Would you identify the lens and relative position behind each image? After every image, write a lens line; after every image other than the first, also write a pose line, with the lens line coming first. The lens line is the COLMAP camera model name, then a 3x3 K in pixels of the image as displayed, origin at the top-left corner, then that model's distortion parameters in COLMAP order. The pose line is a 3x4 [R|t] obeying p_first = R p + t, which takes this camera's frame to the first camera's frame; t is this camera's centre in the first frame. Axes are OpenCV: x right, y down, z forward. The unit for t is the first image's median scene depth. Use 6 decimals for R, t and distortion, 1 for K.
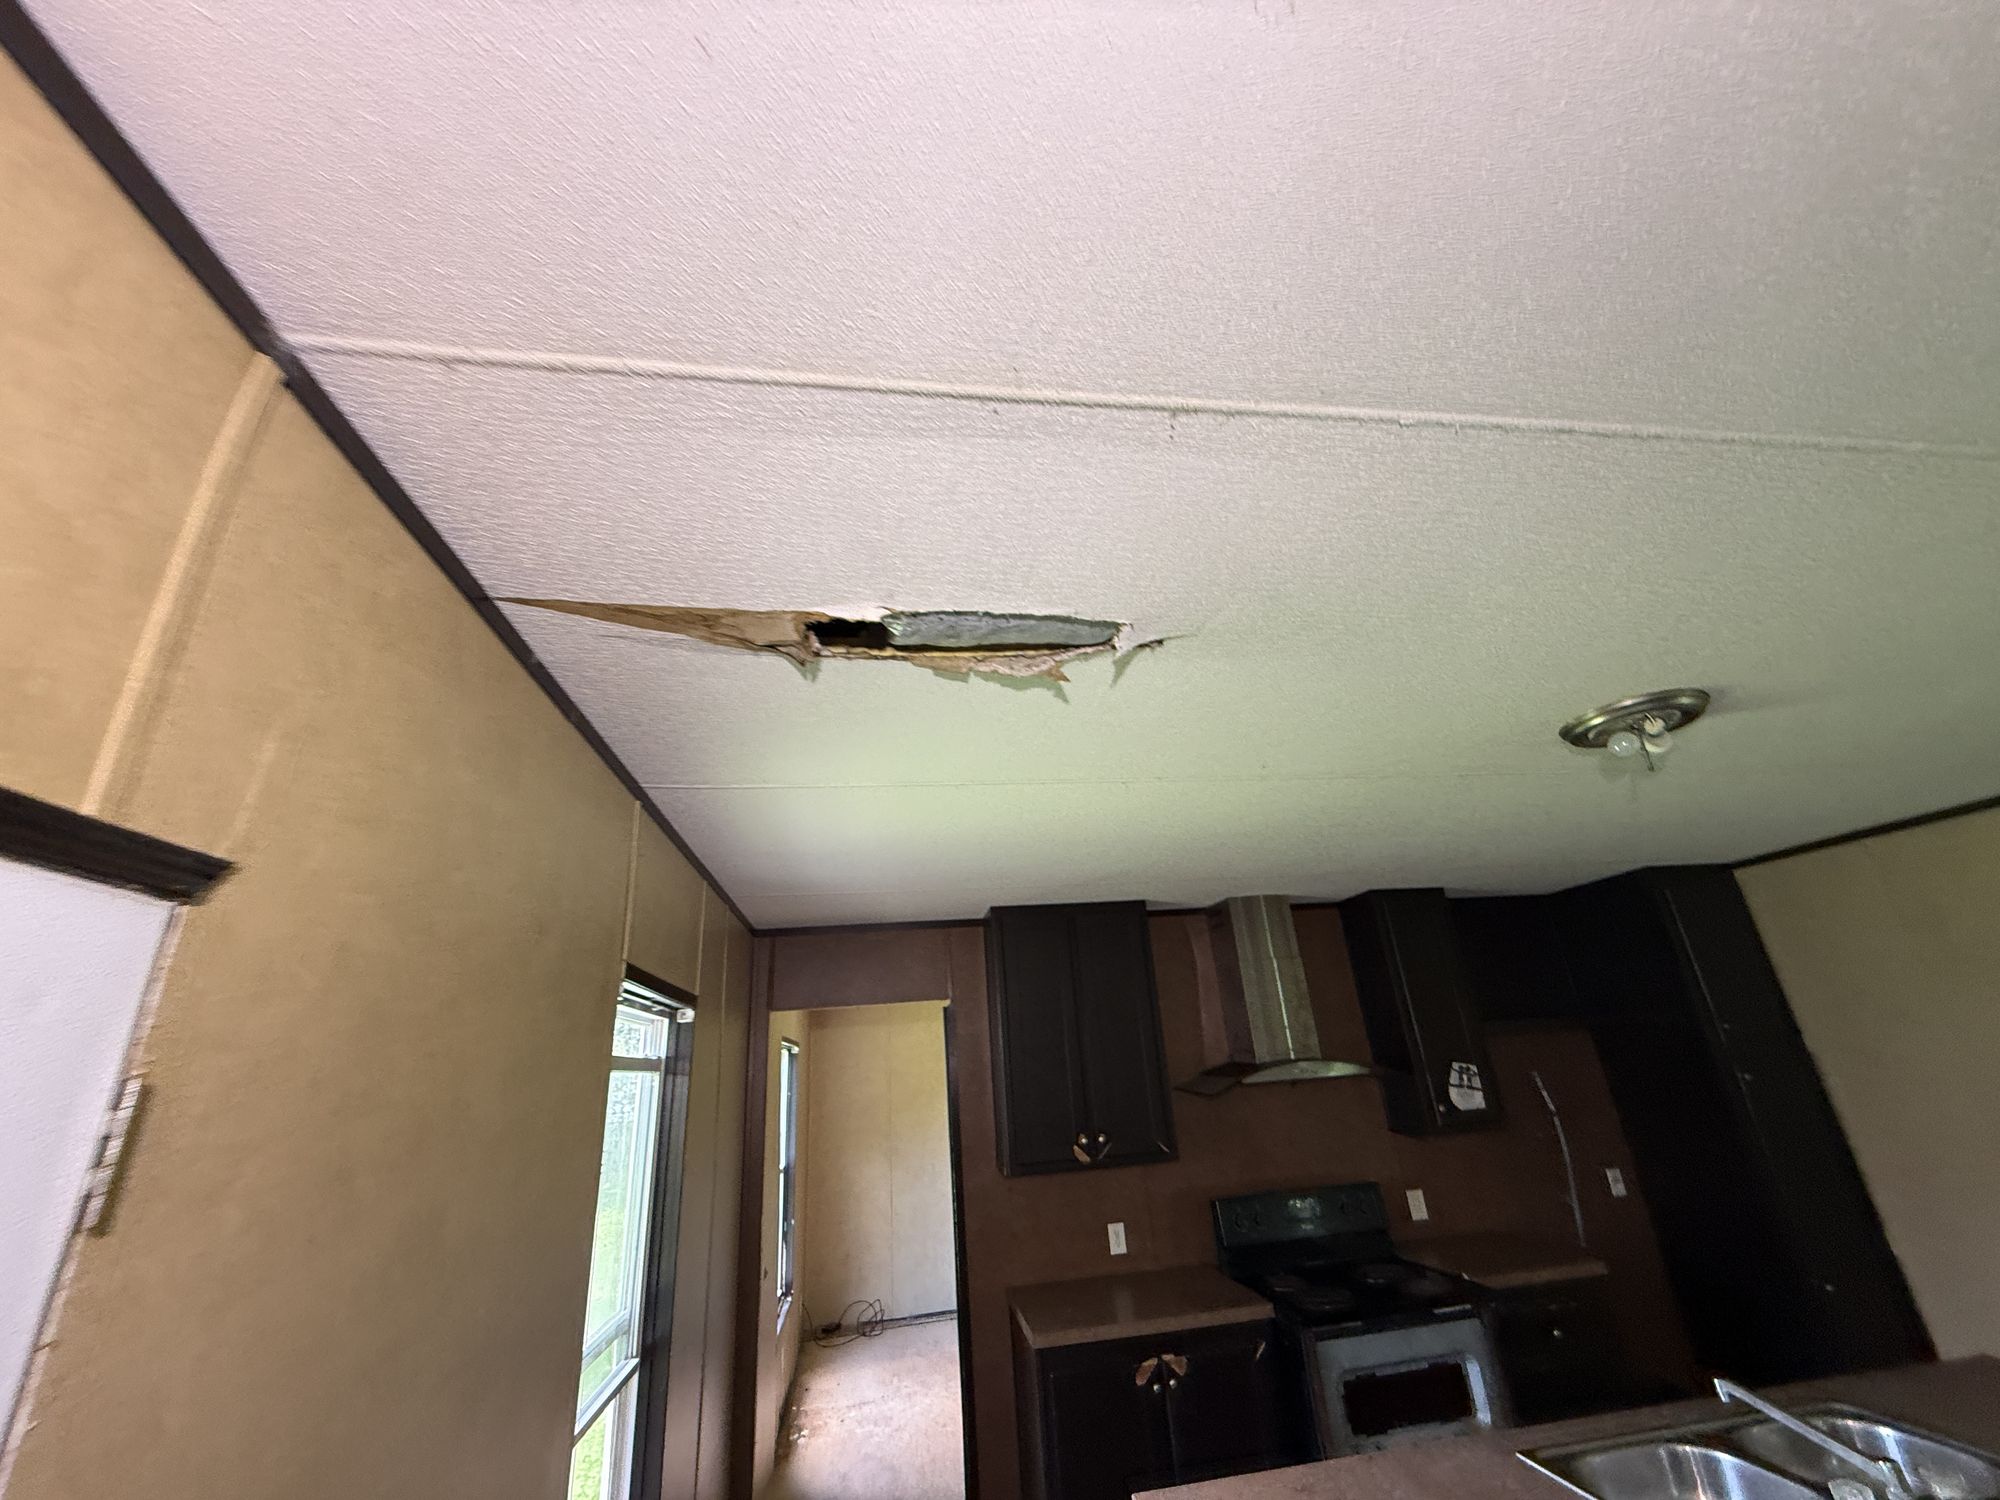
lens RADIAL K [[797.3, 0, 1001.3], [0, 797.3, 754.4], [0, 0, 1]] dist [0.000624, 0.000422]
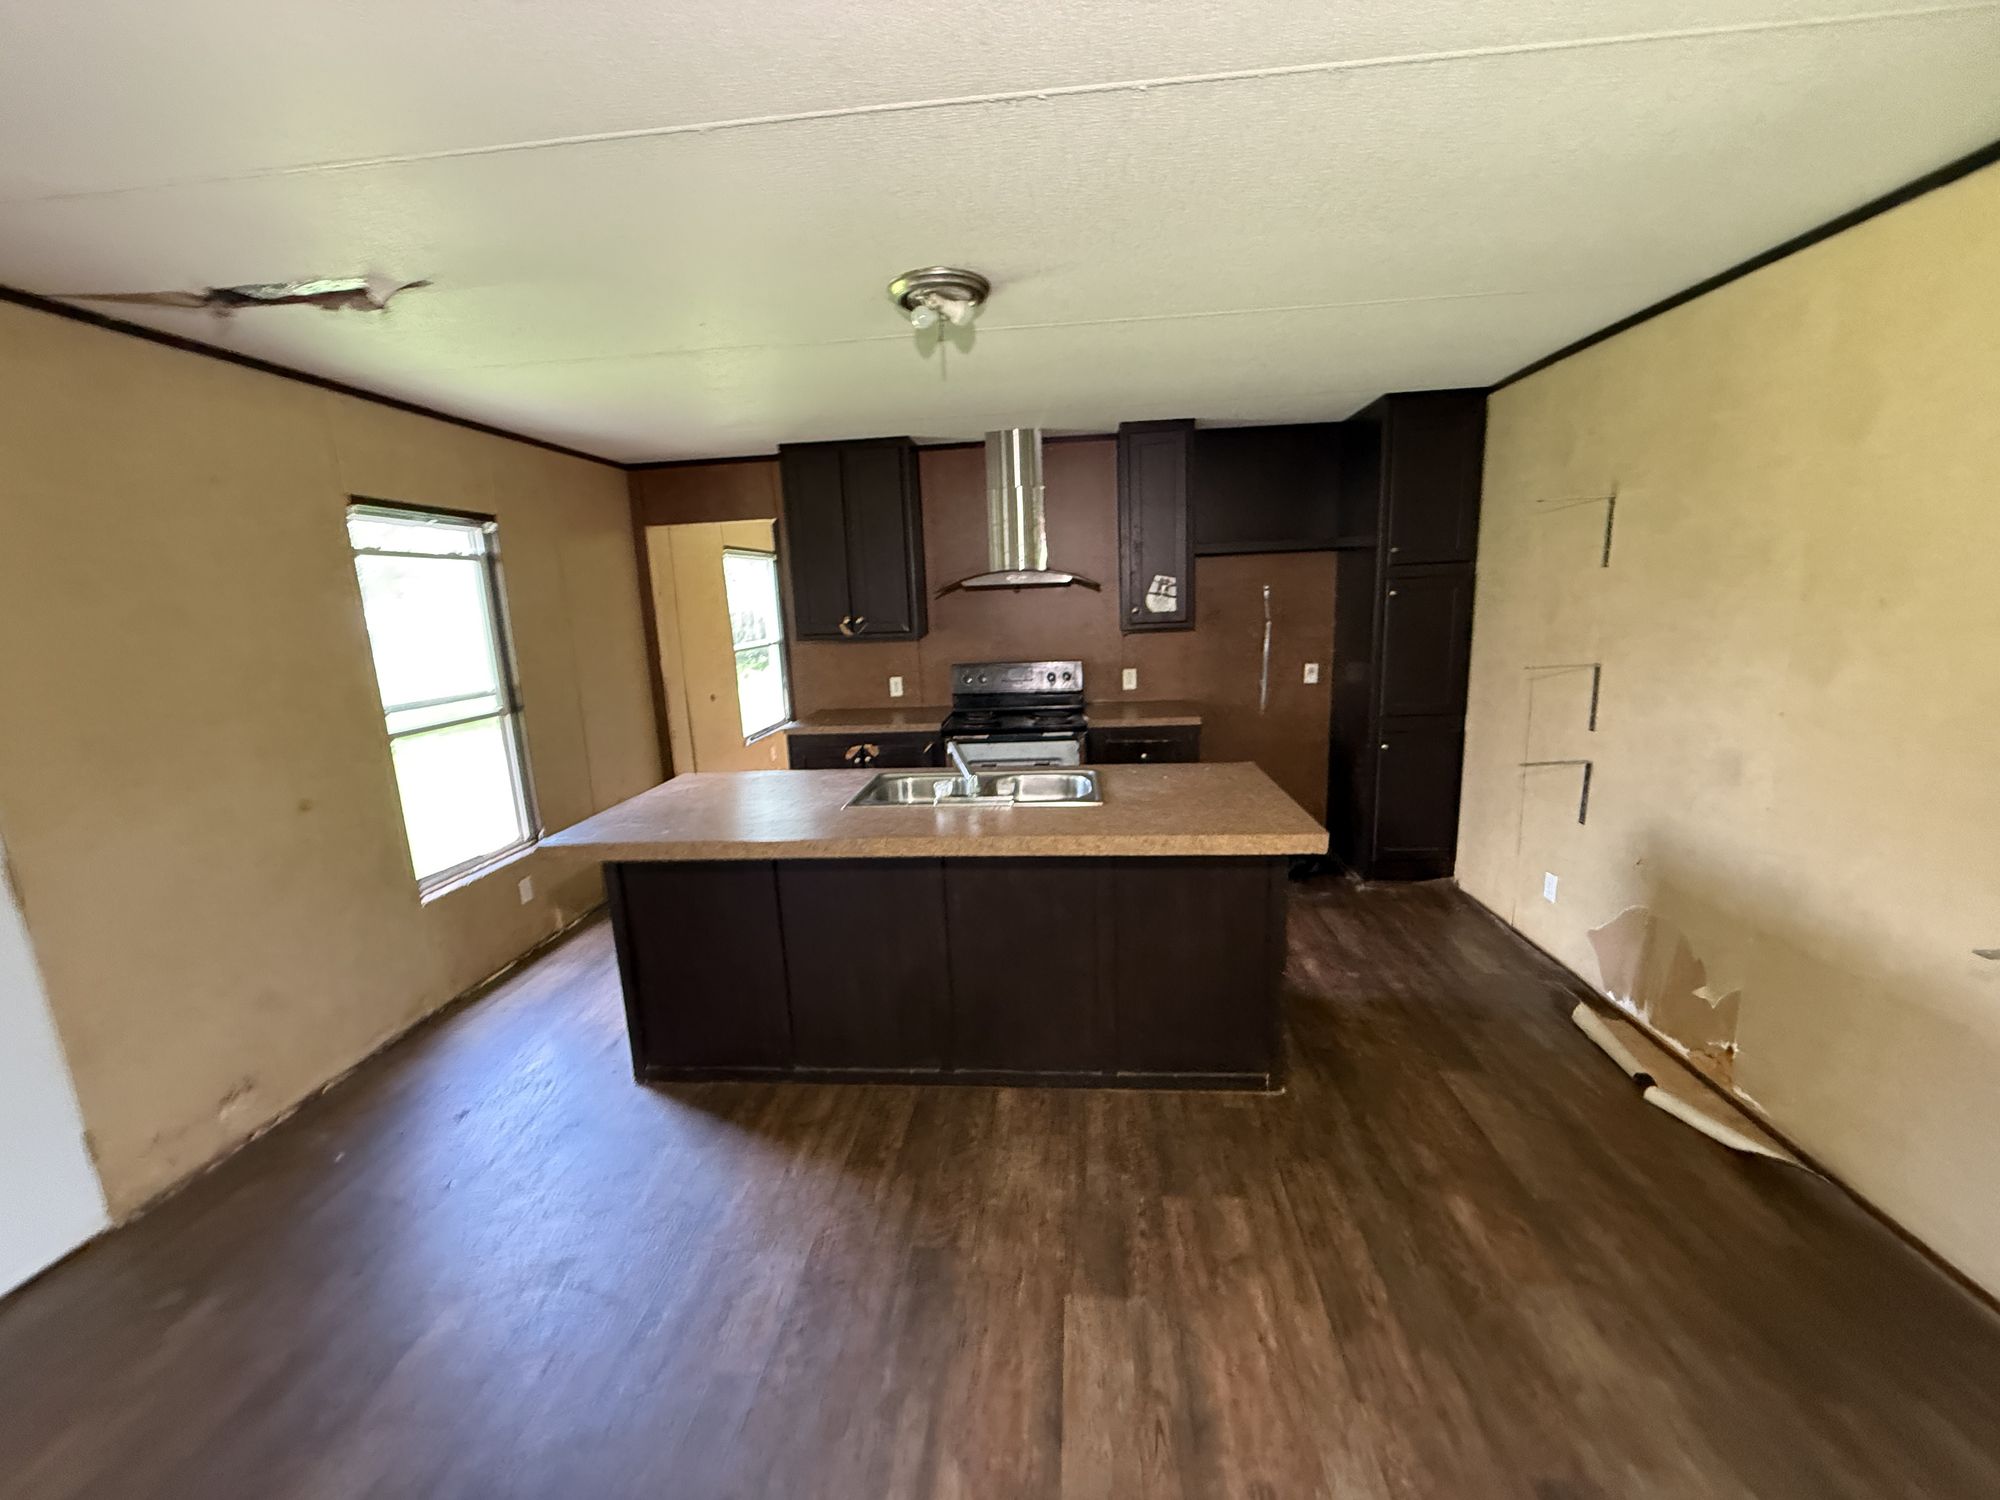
lens RADIAL K [[797.3, 0, 998.6], [0, 797.3, 754.0], [0, 0, 1]] dist [0.000624, 0.000422]
pose [[0.972453, 0.074603, -0.220836, 0.629317], [0.060044, 0.835256, 0.546573, -0.061834], [0.225231, -0.544777, 0.807768, -0.176087]]
